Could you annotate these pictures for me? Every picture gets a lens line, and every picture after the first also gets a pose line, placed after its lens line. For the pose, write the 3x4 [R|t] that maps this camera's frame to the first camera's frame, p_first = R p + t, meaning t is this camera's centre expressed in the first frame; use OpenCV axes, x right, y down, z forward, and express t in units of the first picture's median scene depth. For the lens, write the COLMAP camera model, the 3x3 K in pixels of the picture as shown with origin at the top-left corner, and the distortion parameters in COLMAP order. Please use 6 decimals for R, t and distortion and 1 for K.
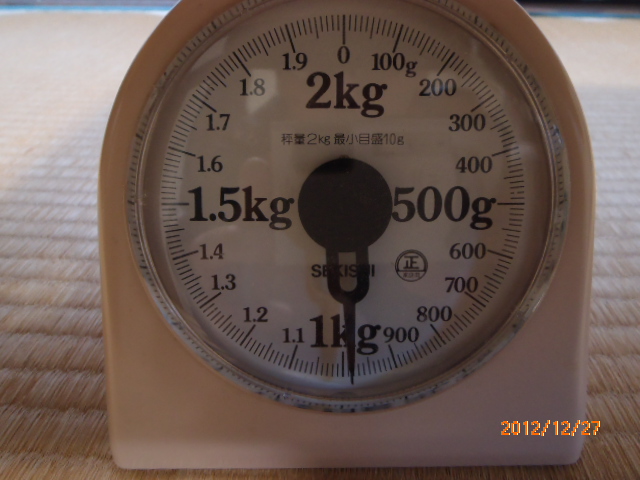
lens RADIAL K [[514.9, 0, 318.2], [0, 514.9, 204.2], [0, 0, 1]] dist [-0.009103, -0.003384]
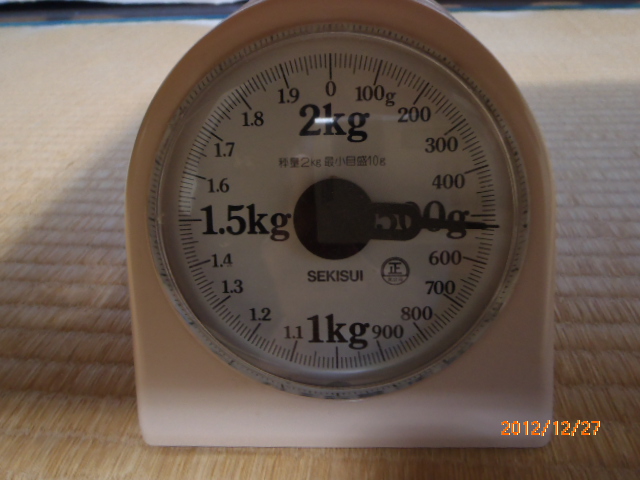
lens RADIAL K [[514.9, 0, 318.2], [0, 514.9, 204.2], [0, 0, 1]] dist [-0.009103, -0.003384]
pose [[0.997552, -0.018076, -0.067554, 0.090839], [0.018531, 0.999810, 0.006110, -0.038257], [0.067431, -0.007346, 0.997697, -0.144608]]
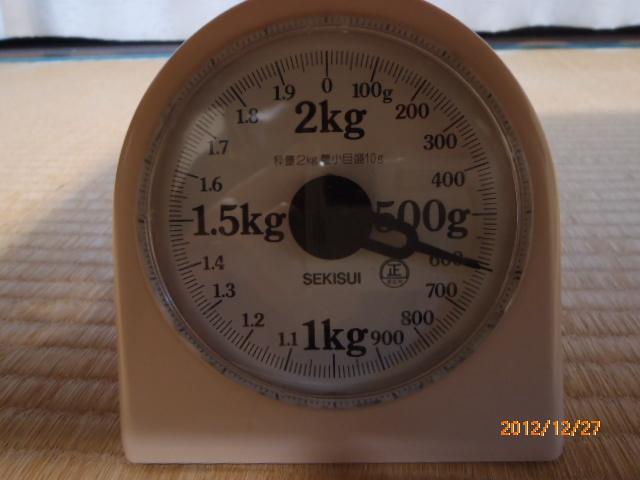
lens RADIAL K [[514.9, 0, 318.2], [0, 514.9, 204.2], [0, 0, 1]] dist [-0.009103, -0.003384]
pose [[0.998374, -0.022483, -0.052381, 0.080149], [0.018580, 0.997096, -0.073848, 0.051550], [0.053889, 0.072755, 0.995893, -0.105551]]
